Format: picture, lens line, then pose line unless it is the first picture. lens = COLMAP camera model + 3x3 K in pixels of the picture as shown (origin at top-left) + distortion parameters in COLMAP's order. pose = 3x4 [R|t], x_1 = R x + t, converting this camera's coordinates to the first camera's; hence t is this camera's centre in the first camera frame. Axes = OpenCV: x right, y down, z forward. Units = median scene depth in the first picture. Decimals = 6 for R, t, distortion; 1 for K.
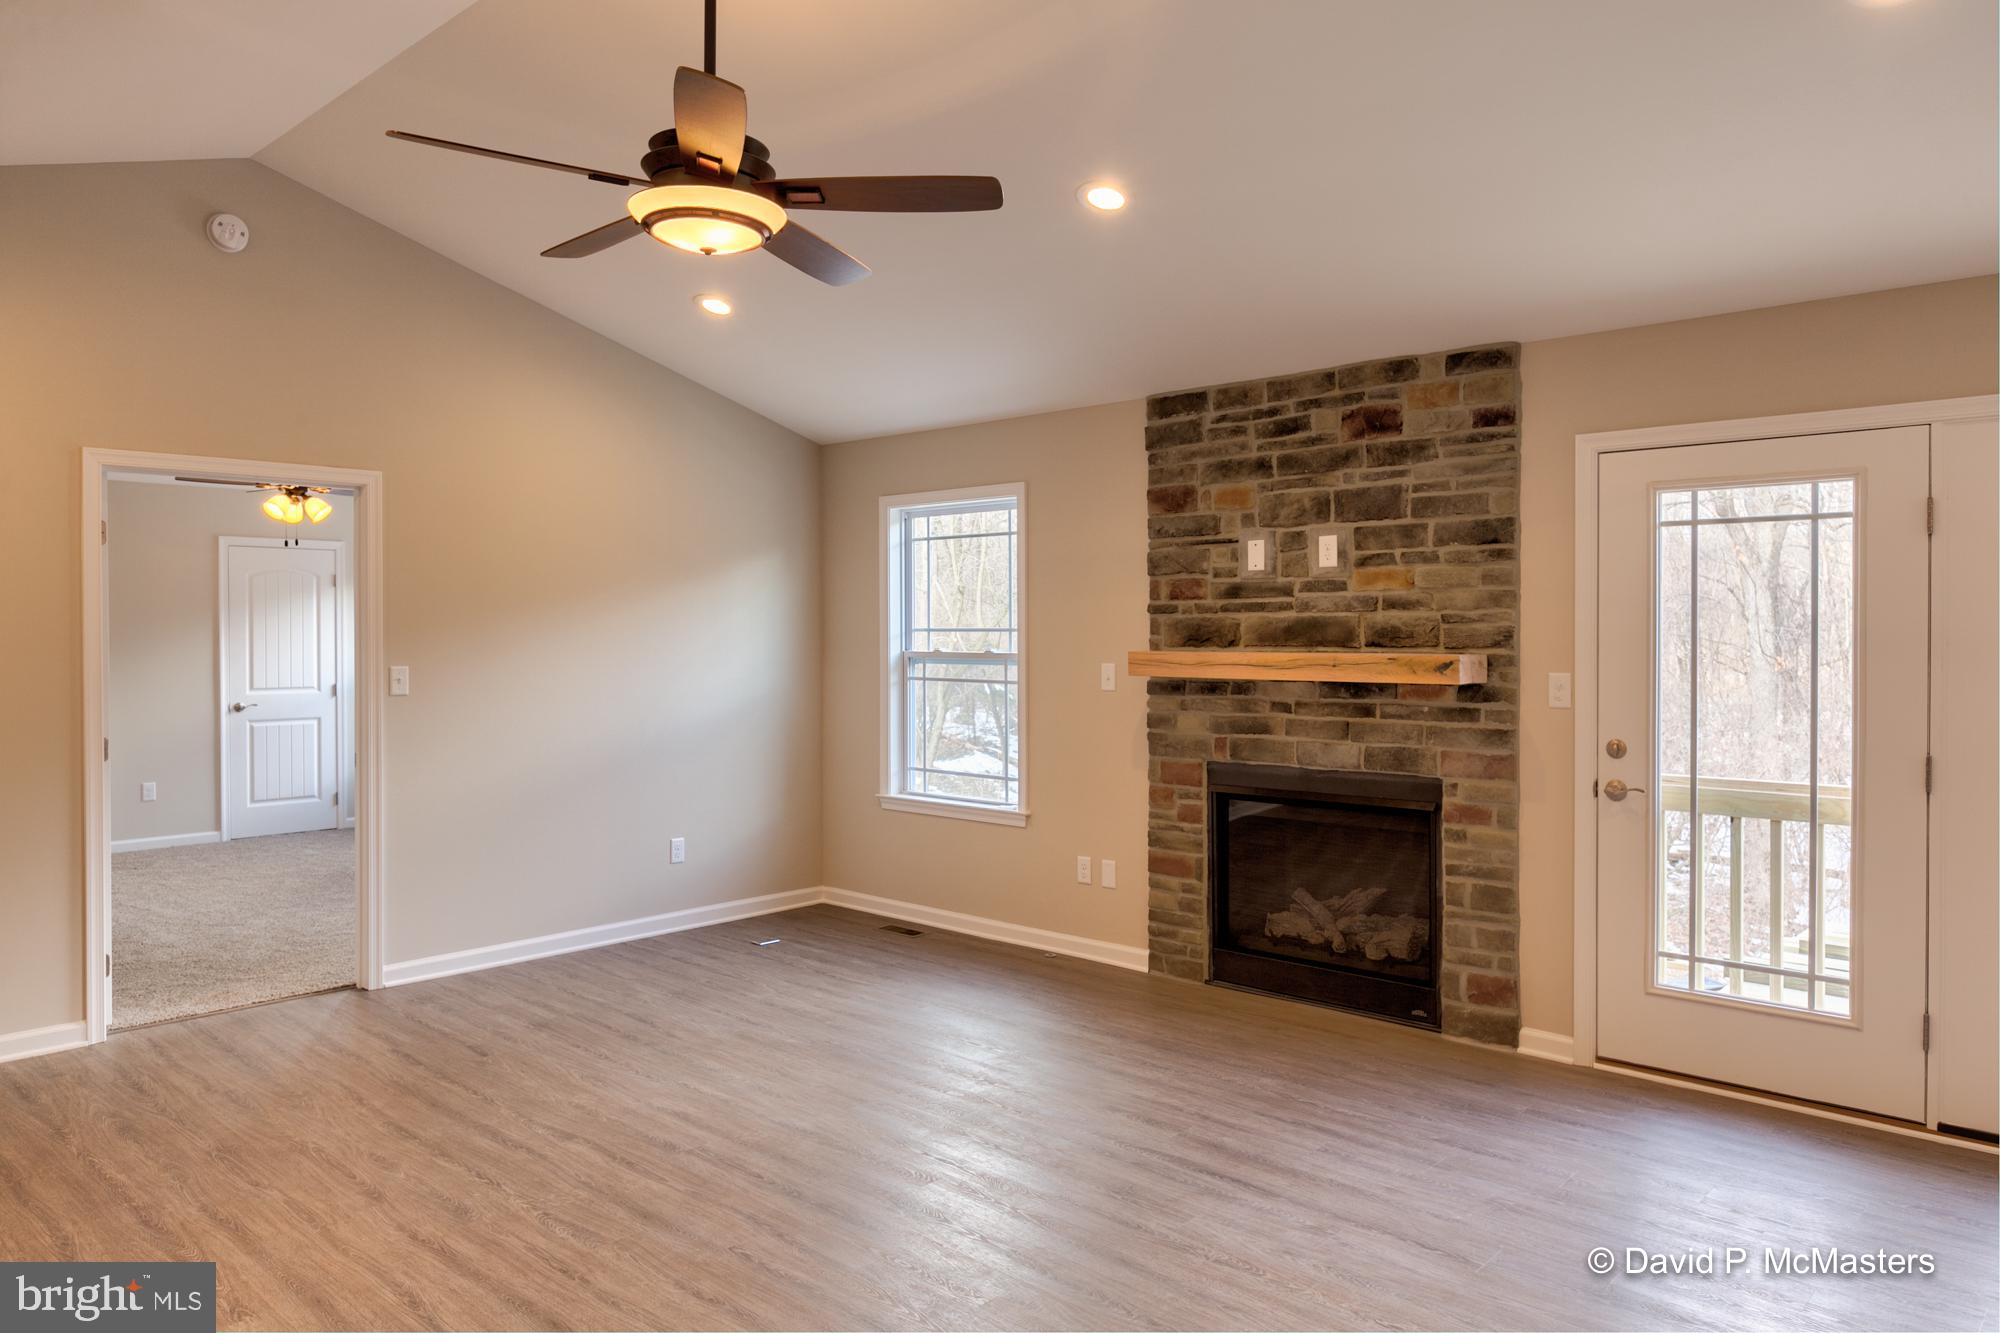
lens RADIAL K [[1325.4, 0, 982.2], [0, 1325.4, 647.0], [0, 0, 1]] dist [0.003137, -0.004803]
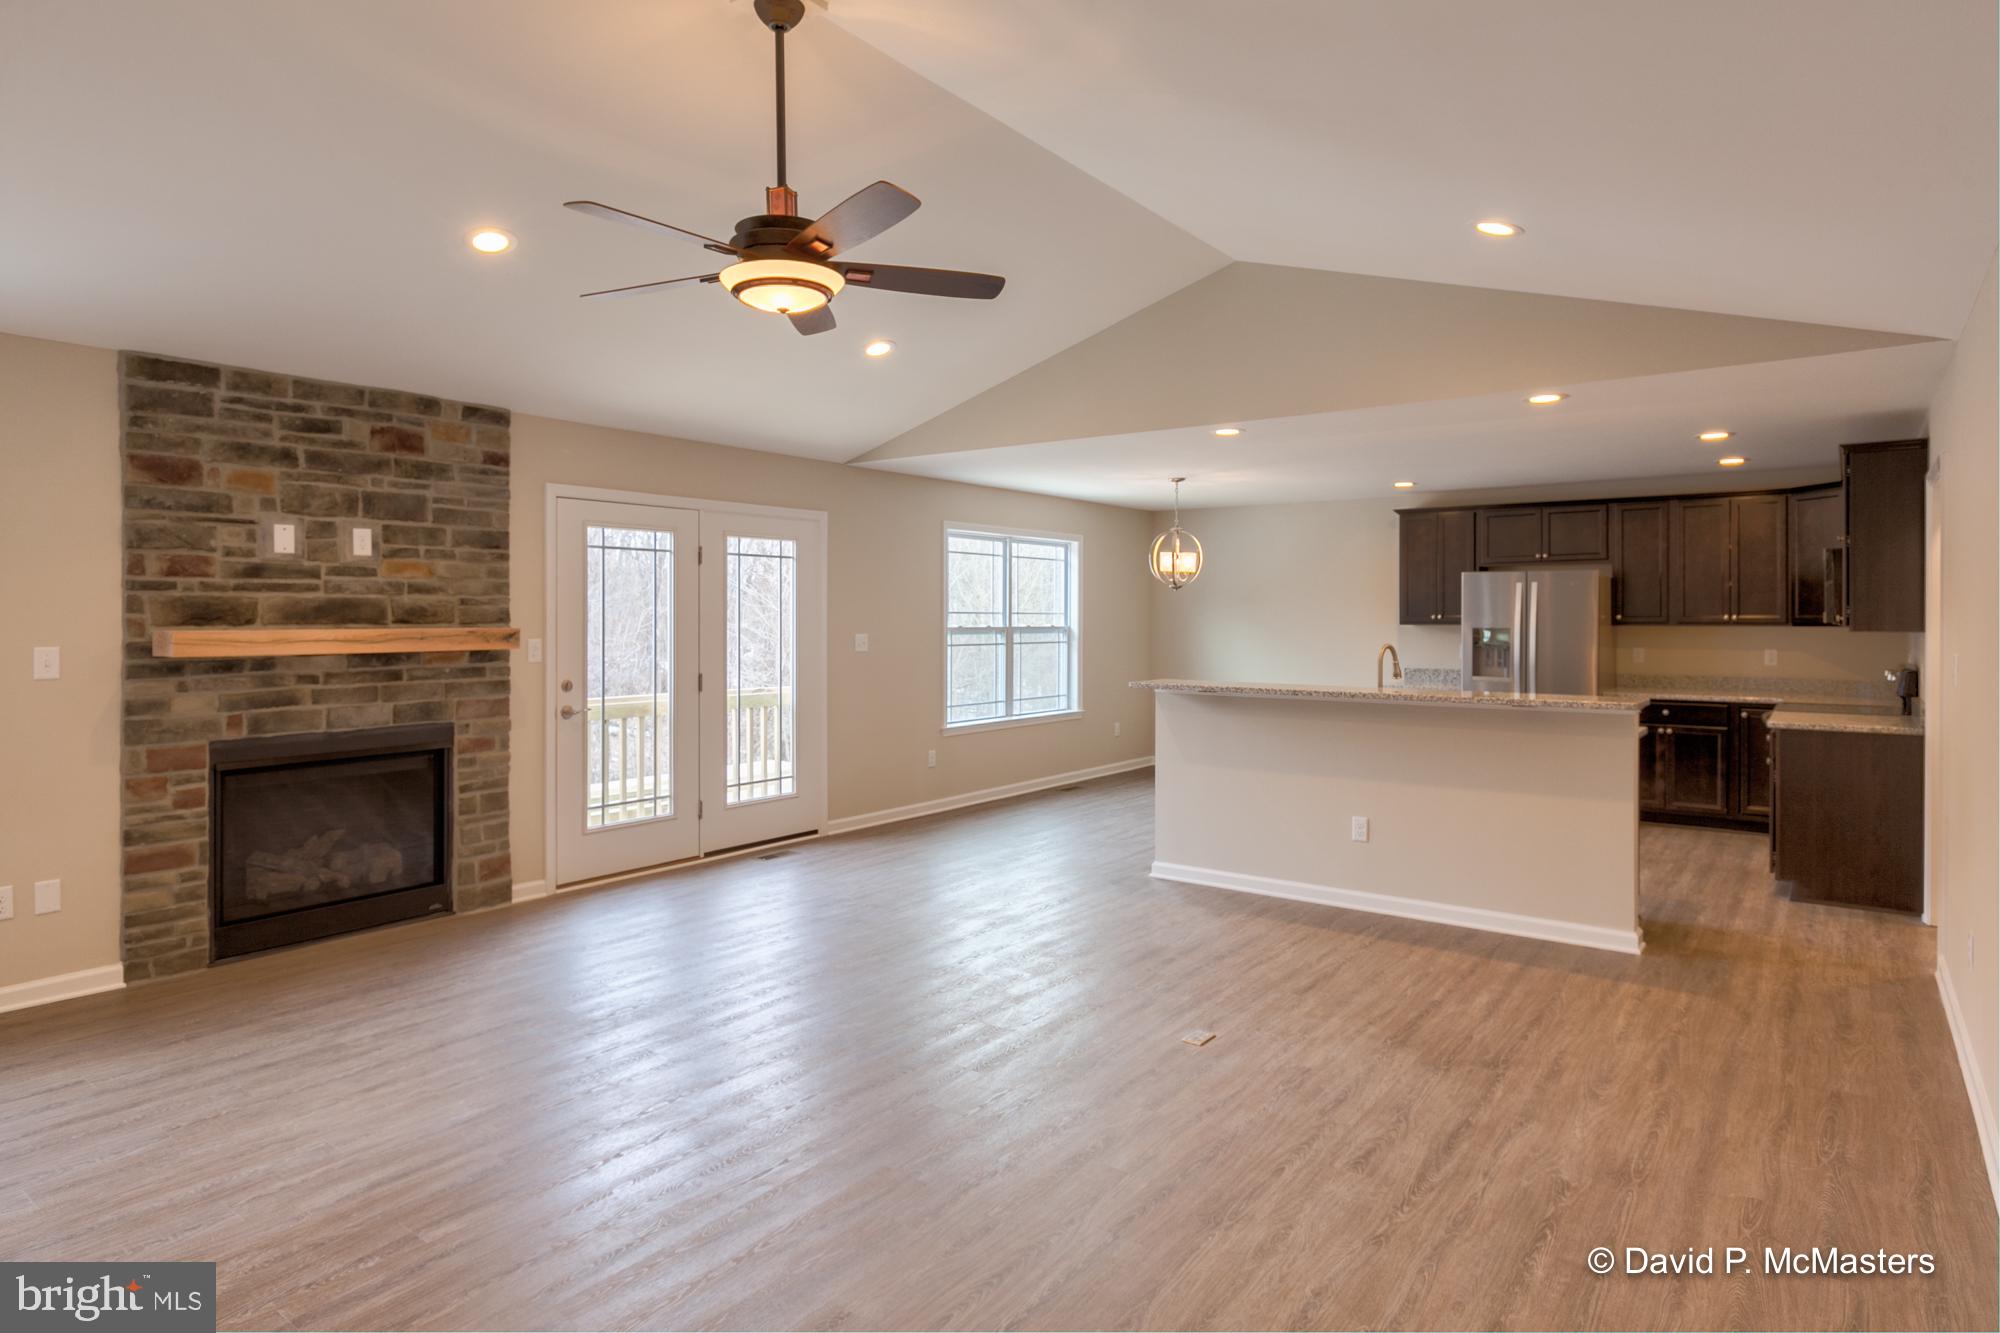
lens RADIAL K [[1116.1, 0, 990.0], [0, 1116.1, 623.3], [0, 0, 1]] dist [0.000936, 0.001738]
pose [[-0.097049, -0.006557, 0.995258, -0.782397], [0.010520, 0.999916, 0.007614, -0.002222], [-0.995224, 0.011209, -0.096972, 0.549906]]
